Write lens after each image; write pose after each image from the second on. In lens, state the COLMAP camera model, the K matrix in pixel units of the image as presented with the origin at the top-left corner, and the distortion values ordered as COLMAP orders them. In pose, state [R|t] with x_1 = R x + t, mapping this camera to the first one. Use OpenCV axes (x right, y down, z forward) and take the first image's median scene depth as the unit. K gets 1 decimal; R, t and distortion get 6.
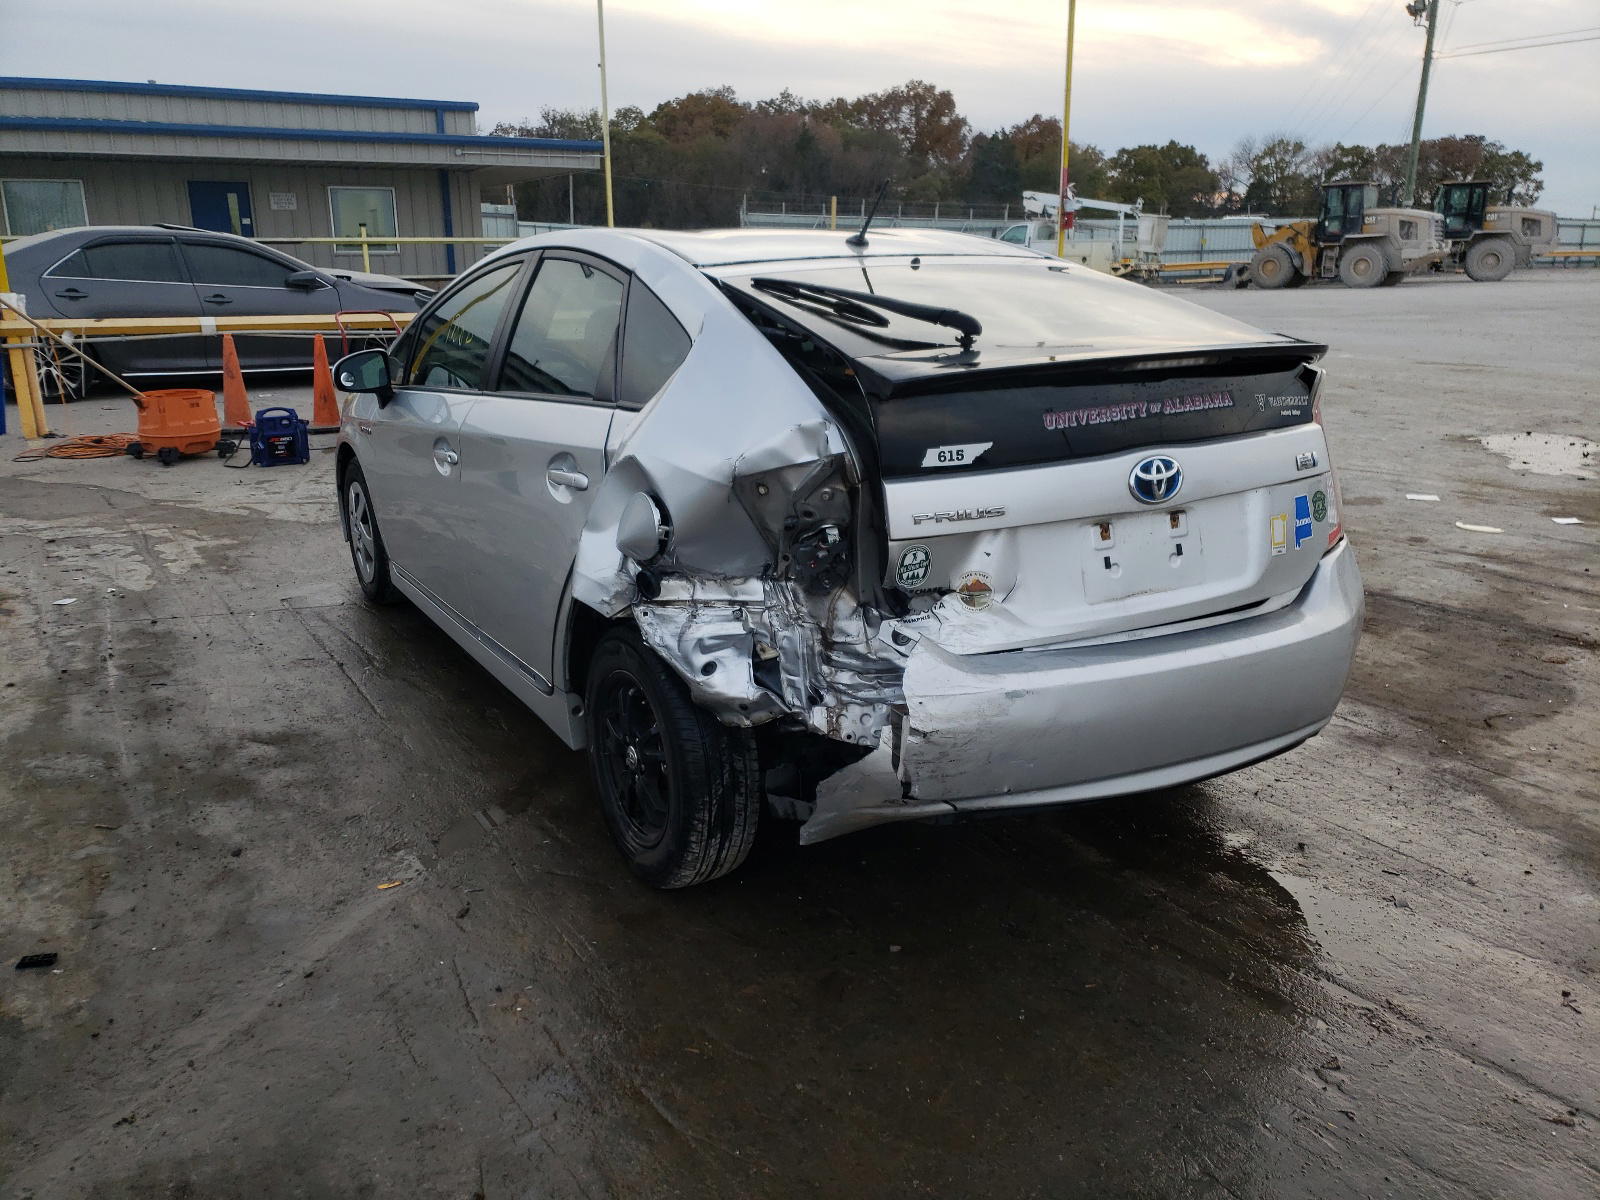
lens RADIAL K [[1249.1, 0, 772.3], [0, 1249.1, 590.8], [0, 0, 1]] dist [0.115156, -0.149532]
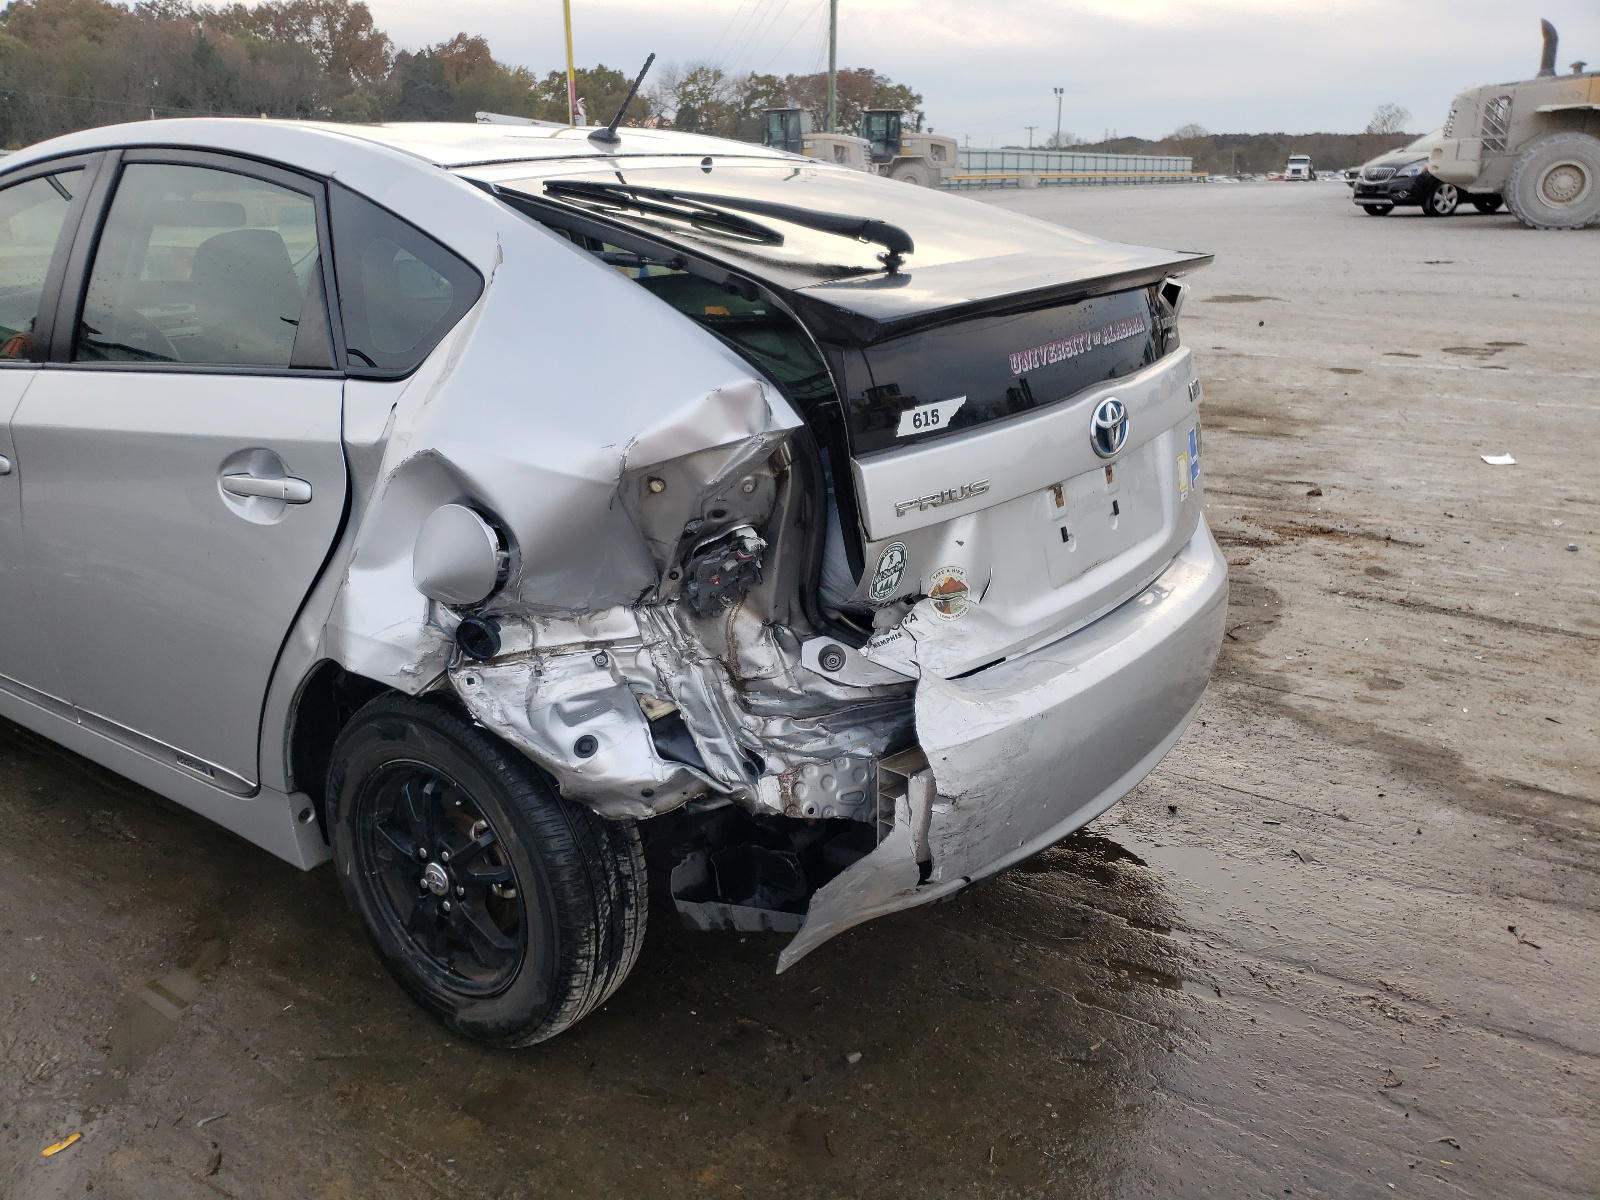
lens RADIAL K [[1249.1, 0, 772.3], [0, 1249.1, 590.8], [0, 0, 1]] dist [0.115156, -0.149532]
pose [[0.918478, -0.128048, 0.374169, -0.206232], [0.109714, 0.991496, 0.069994, -0.061509], [-0.379949, -0.023236, 0.924715, 0.313372]]
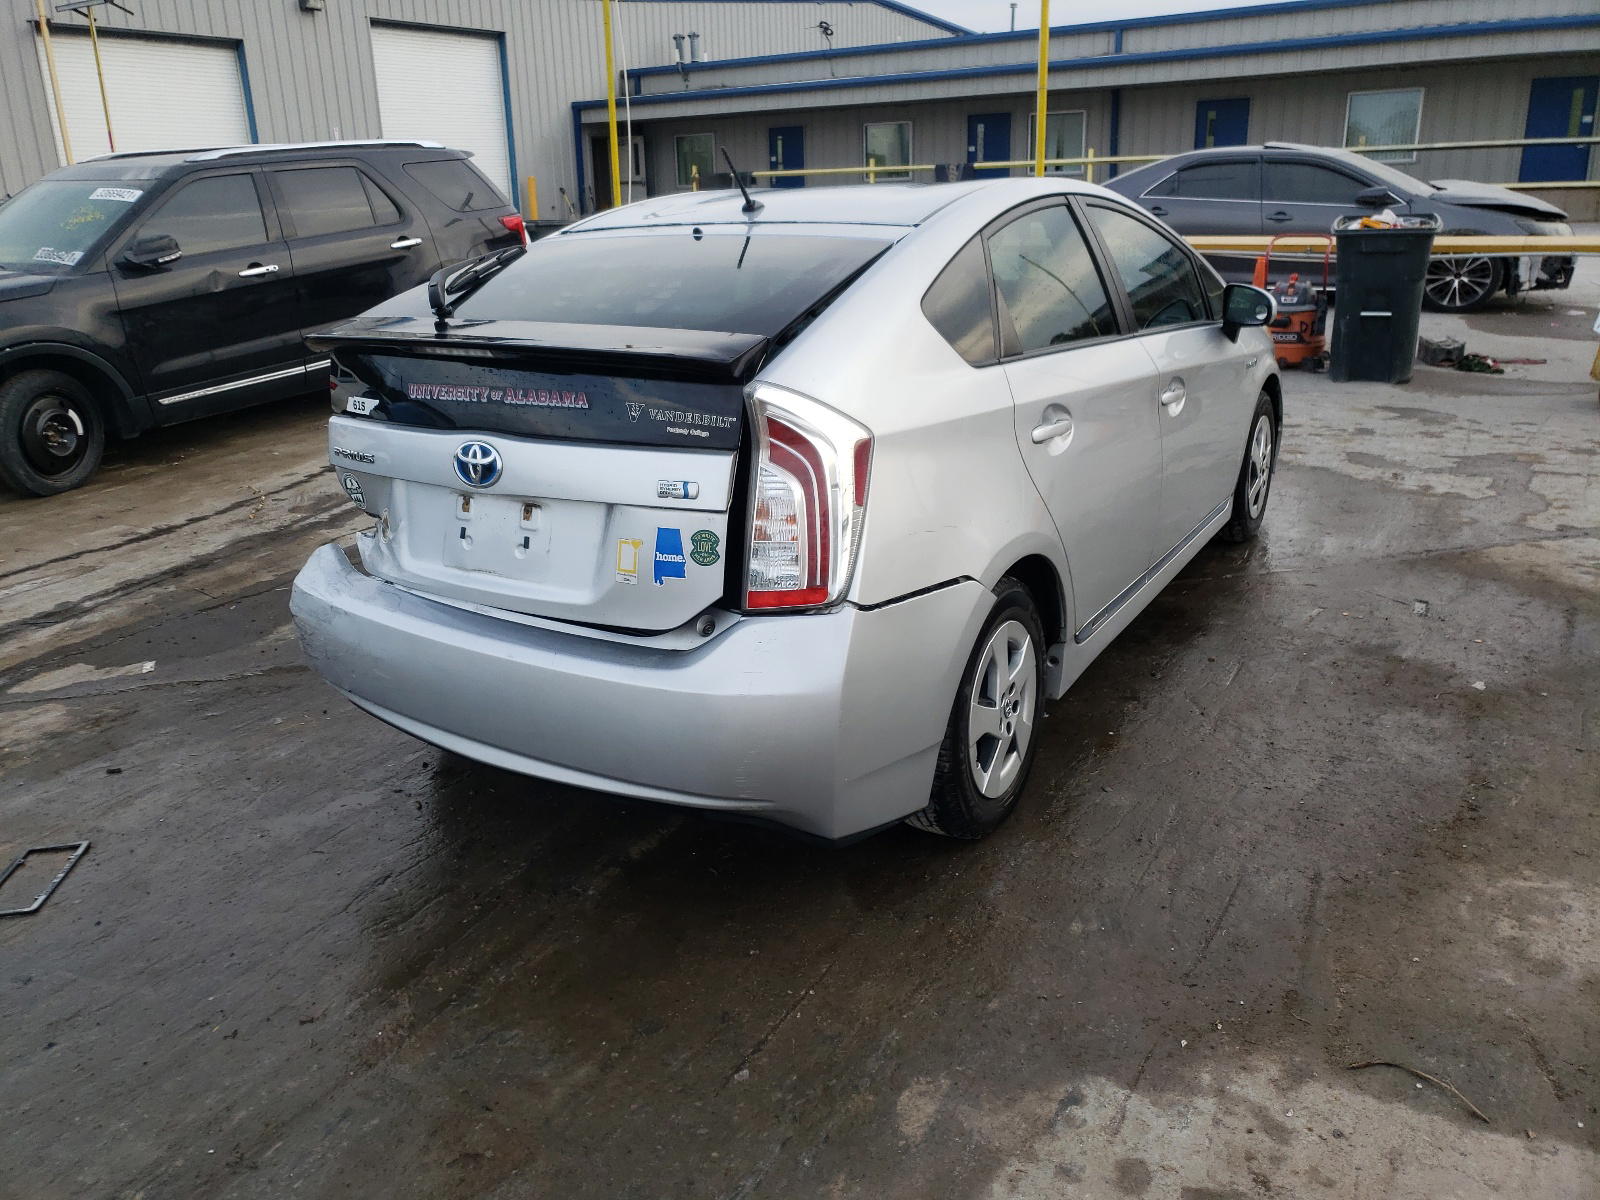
lens RADIAL K [[1246.1, 0, 799.5], [0, 1246.1, 549.5], [0, 0, 1]] dist [0.105853, -0.113064]
pose [[0.471128, 0.242089, -0.848193, 1.257233], [-0.201521, 0.965709, 0.163695, -0.231198], [0.858736, 0.093807, 0.503758, 0.689816]]
